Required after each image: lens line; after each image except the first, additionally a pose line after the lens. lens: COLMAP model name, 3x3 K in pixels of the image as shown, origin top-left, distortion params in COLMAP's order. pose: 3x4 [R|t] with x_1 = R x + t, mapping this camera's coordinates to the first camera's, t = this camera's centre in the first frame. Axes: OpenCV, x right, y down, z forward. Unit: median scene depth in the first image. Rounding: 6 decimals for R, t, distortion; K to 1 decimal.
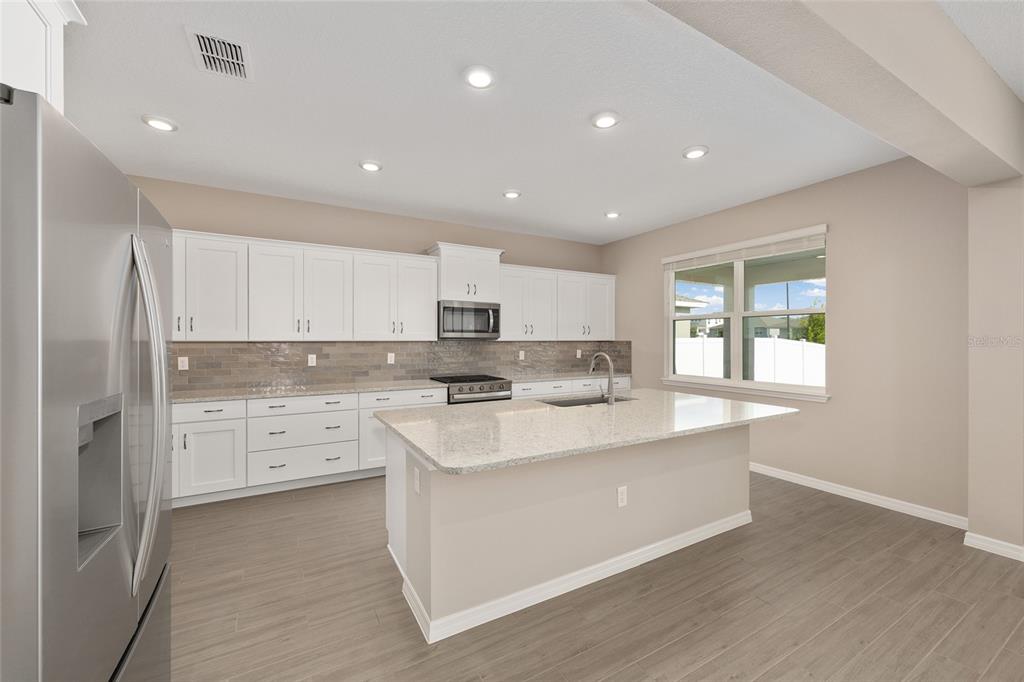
lens RADIAL K [[412.2, 0, 512.0], [0, 412.2, 341.0], [0, 0, 1]] dist [0.000478, -0.000064]
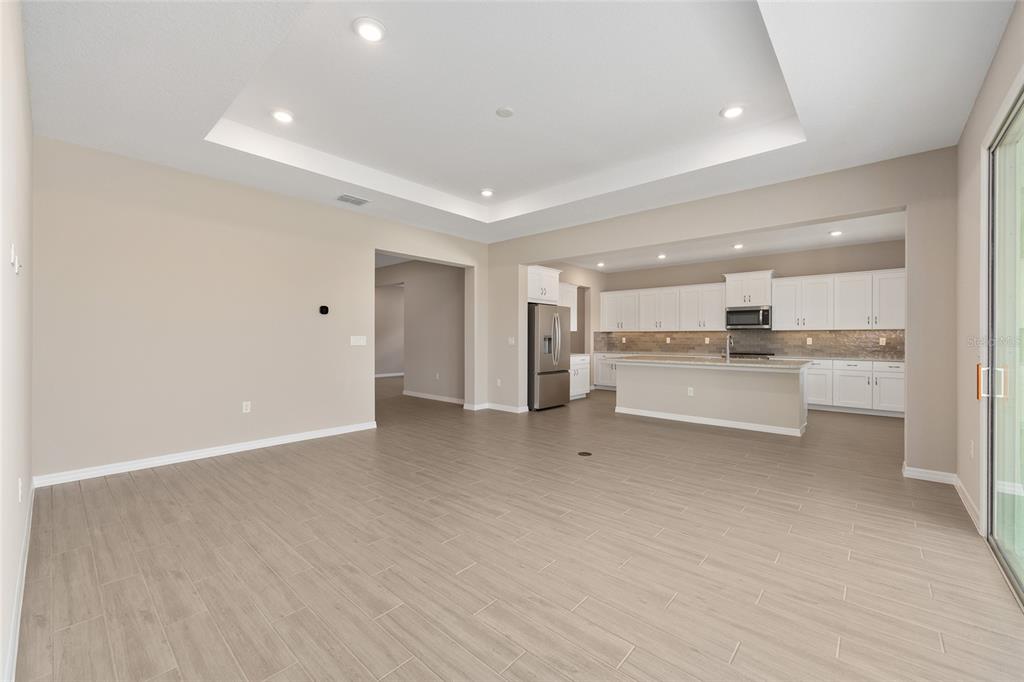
lens RADIAL K [[412.2, 0, 512.0], [0, 412.2, 341.0], [0, 0, 1]] dist [0.000478, -0.000064]
pose [[0.317711, 0.009353, -0.948142, 1.169877], [-0.005818, 0.999952, 0.007915, 0.034264], [0.948170, 0.003001, 0.317750, -0.404732]]
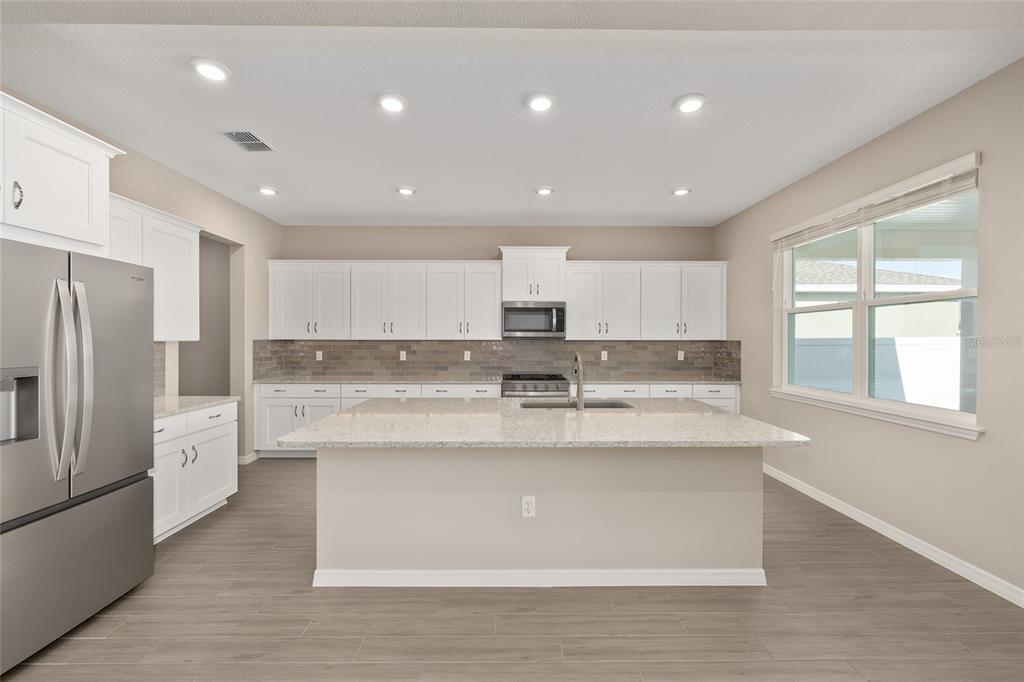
lens RADIAL K [[414.7, 0, 512.0], [0, 414.7, 341.0], [0, 0, 1]] dist [-0.000844, -0.000043]
pose [[0.869986, 0.002781, -0.493068, 0.362757], [-0.002686, 0.999996, 0.000900, 0.001157], [0.493069, 0.000542, 0.869990, 0.087177]]
